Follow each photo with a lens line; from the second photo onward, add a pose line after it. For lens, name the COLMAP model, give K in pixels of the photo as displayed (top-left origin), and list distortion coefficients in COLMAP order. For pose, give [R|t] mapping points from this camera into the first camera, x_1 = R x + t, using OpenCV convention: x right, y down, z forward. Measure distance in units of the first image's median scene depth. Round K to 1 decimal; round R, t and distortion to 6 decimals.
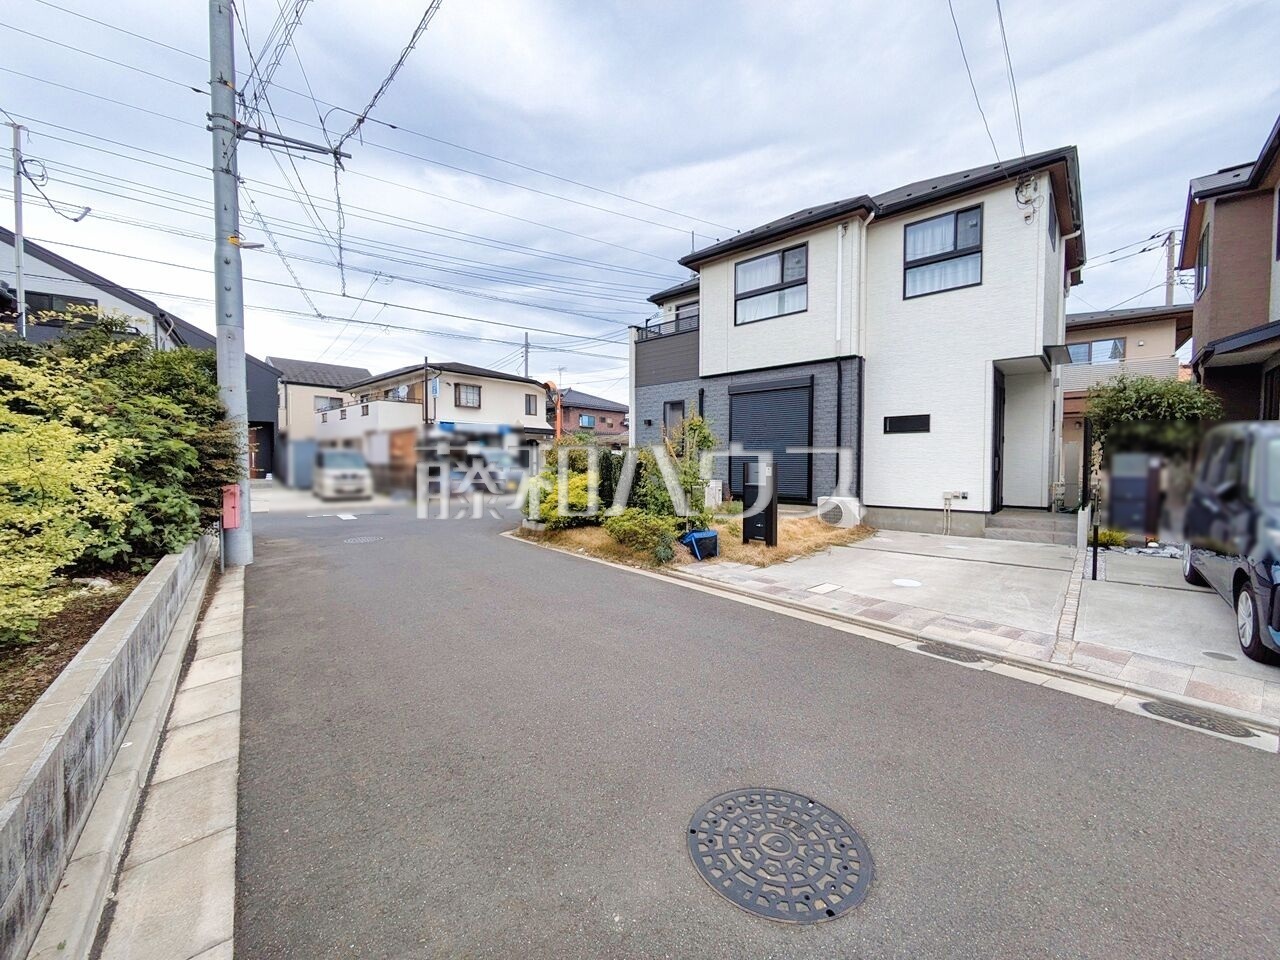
lens RADIAL K [[506.6, 0, 644.7], [0, 506.6, 479.0], [0, 0, 1]] dist [-0.003414, 0.002973]
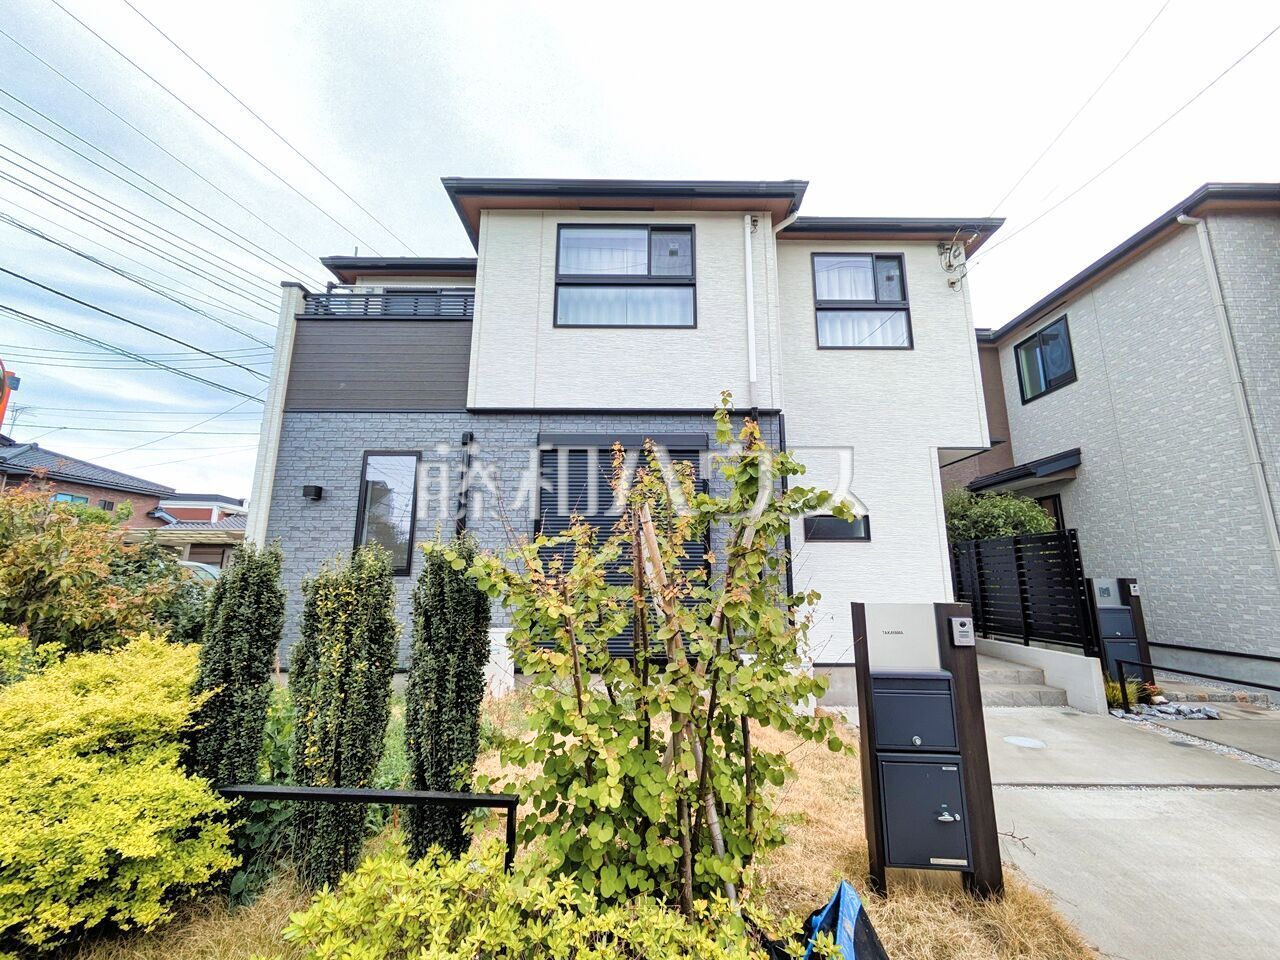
lens RADIAL K [[514.7, 0, 644.6], [0, 514.7, 479.1], [0, 0, 1]] dist [-0.000991, 0.000413]
pose [[0.738121, 0.129071, 0.662207, -0.105504], [0.019055, 0.977150, -0.211696, -0.034231], [-0.674399, 0.168875, 0.718795, 0.670508]]
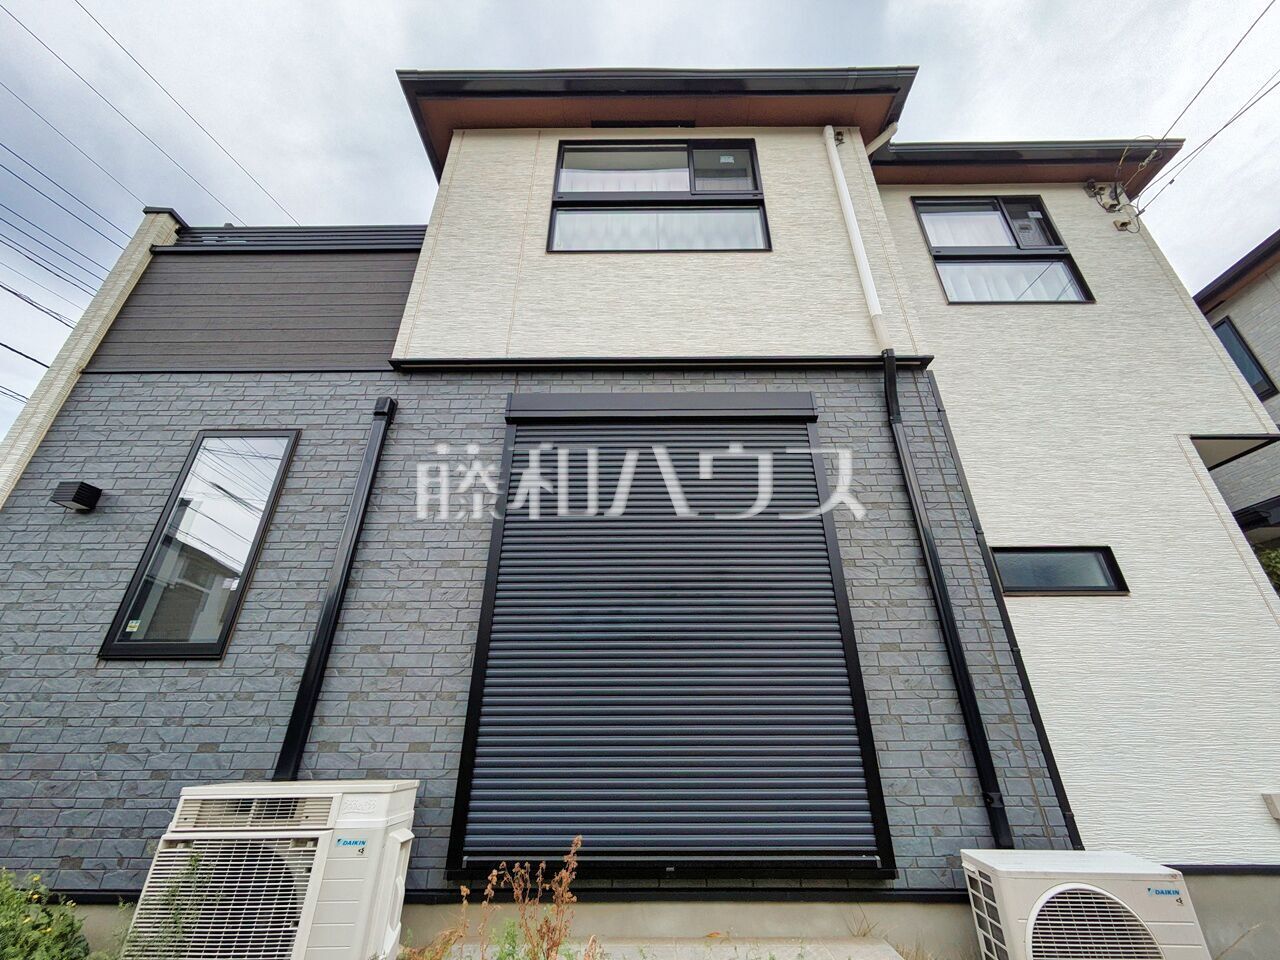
lens RADIAL K [[506.6, 0, 644.7], [0, 506.6, 479.0], [0, 0, 1]] dist [-0.003414, 0.002973]
pose [[0.745121, 0.288133, 0.601477, 0.076875], [0.024619, 0.889362, -0.456540, -0.012012], [-0.666475, 0.354985, 0.655589, 0.921308]]
